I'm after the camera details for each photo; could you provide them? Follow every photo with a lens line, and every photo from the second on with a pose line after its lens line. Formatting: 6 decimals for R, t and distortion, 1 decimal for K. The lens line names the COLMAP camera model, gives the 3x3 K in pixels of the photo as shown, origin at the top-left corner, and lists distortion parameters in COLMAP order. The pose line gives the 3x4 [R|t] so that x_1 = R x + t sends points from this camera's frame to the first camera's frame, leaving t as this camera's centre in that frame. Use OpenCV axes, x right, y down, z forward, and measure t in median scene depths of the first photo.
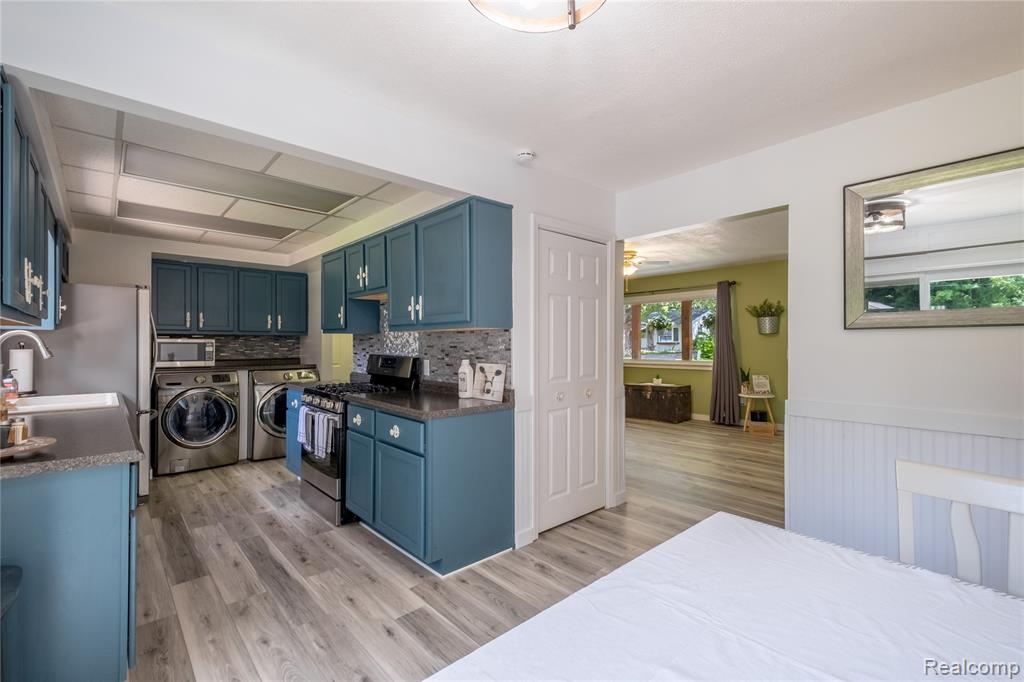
lens RADIAL K [[448.2, 0, 526.4], [0, 448.2, 345.2], [0, 0, 1]] dist [0.011809, -0.000299]
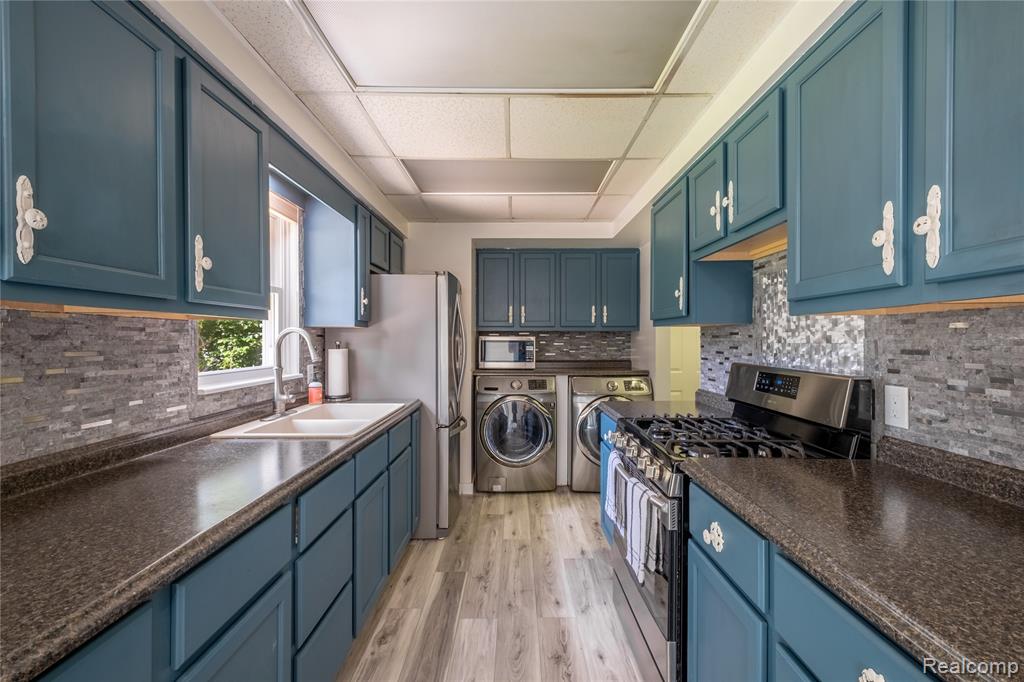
lens RADIAL K [[448.2, 0, 514.6], [0, 448.2, 342.5], [0, 0, 1]] dist [0.011809, -0.000299]
pose [[0.726296, 0.002331, -0.687378, -0.186031], [-0.002055, 0.999997, 0.001220, -0.004481], [0.687379, 0.000526, 0.726299, 0.473704]]
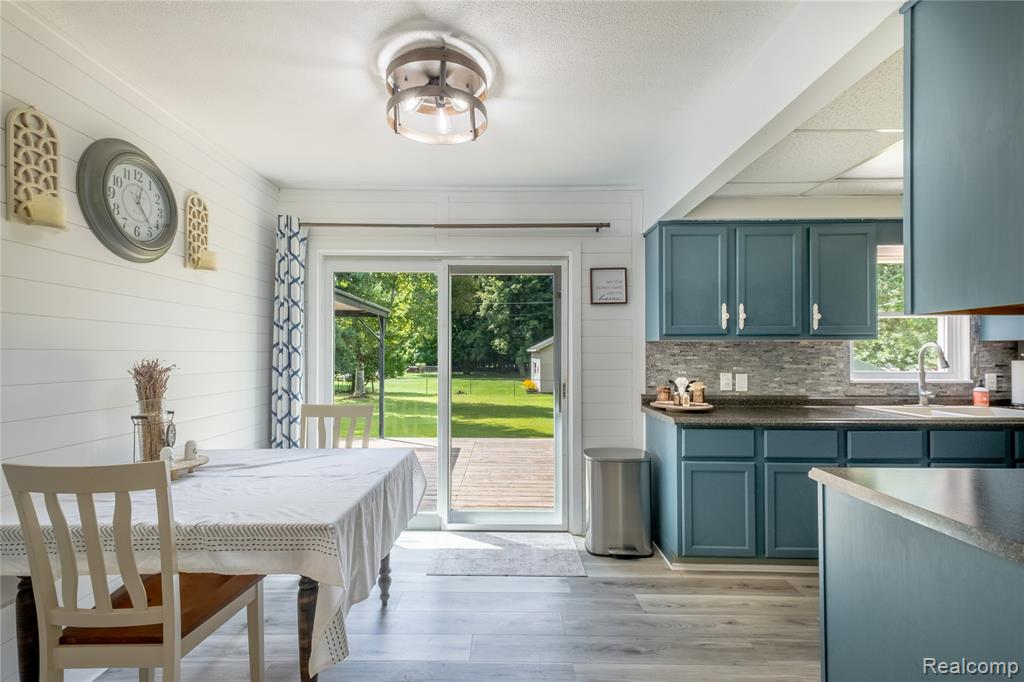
lens RADIAL K [[448.2, 0, 498.0], [0, 448.2, 353.4], [0, 0, 1]] dist [0.011809, -0.000299]
pose [[-0.697693, -0.005203, -0.716378, 0.316455], [-0.006280, 0.999980, -0.001147, 0.001549], [0.716370, 0.003699, -0.697711, 0.705664]]
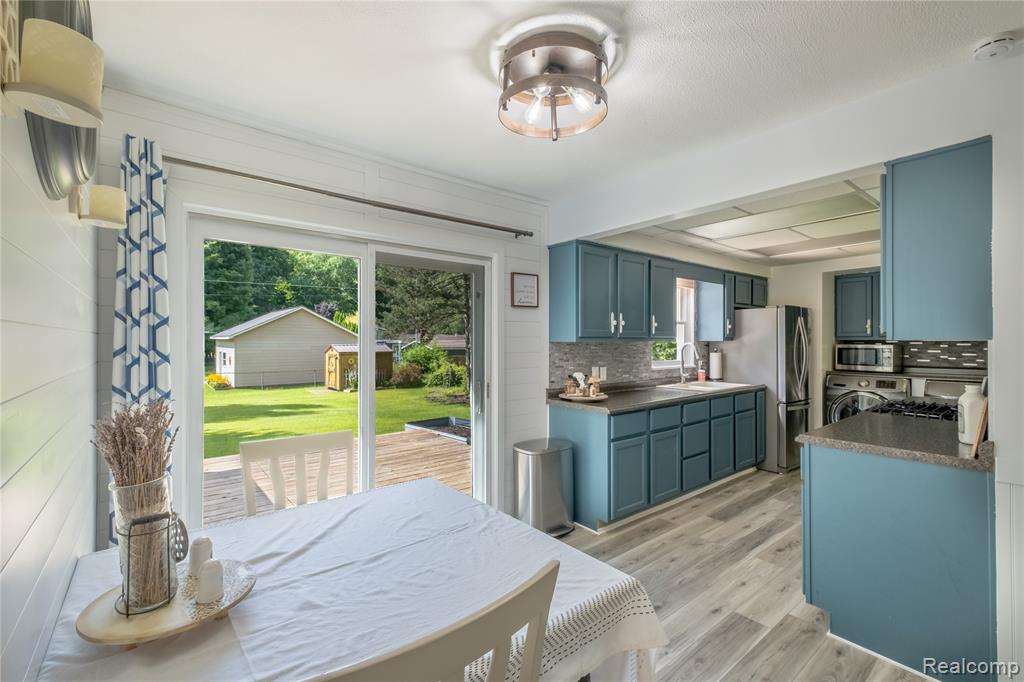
lens RADIAL K [[448.2, 0, 513.6], [0, 448.2, 343.1], [0, 0, 1]] dist [0.011809, -0.000299]
pose [[-0.073744, 0.003056, -0.997273, 0.471353], [-0.003173, 0.999990, 0.003299, -0.023637], [0.997272, 0.003408, -0.073733, 0.309377]]
